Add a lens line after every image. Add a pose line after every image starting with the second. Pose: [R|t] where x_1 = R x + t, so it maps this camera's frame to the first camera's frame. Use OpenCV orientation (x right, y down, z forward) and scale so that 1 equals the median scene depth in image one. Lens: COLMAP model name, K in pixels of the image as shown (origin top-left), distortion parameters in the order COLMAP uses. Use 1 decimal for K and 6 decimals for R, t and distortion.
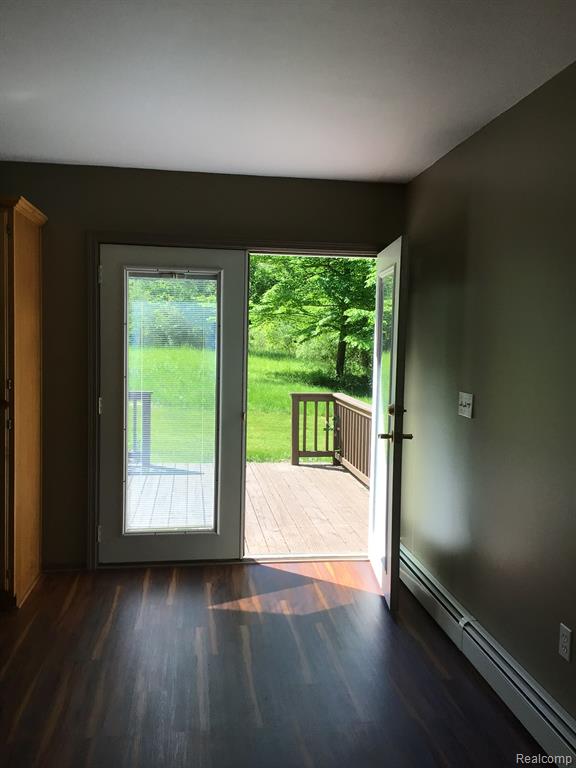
lens RADIAL K [[696.8, 0, 288.0], [0, 696.8, 384.0], [0, 0, 1]] dist [0.142302, -0.243470]
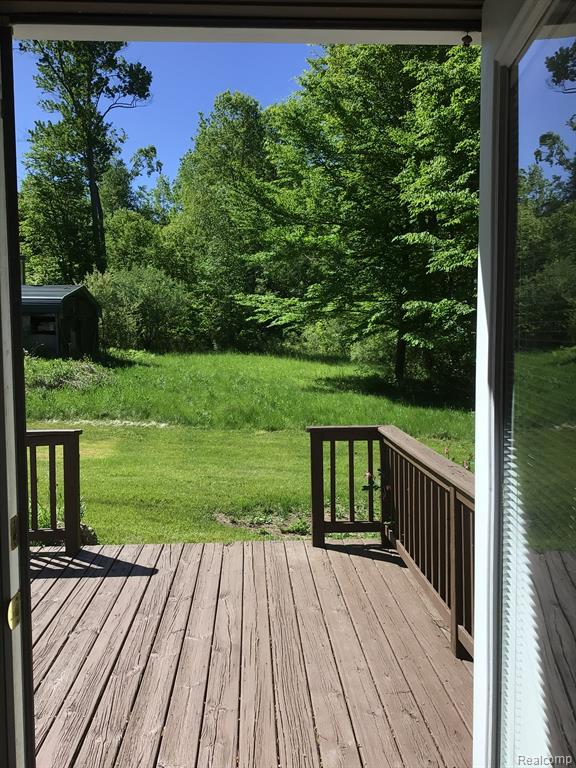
lens RADIAL K [[696.8, 0, 288.0], [0, 696.8, 384.0], [0, 0, 1]] dist [0.142302, -0.243470]
pose [[0.995917, -0.021803, -0.087601, 0.017659], [0.021524, 0.999760, -0.004128, -0.009752], [0.087670, 0.002226, 0.996147, 0.172348]]
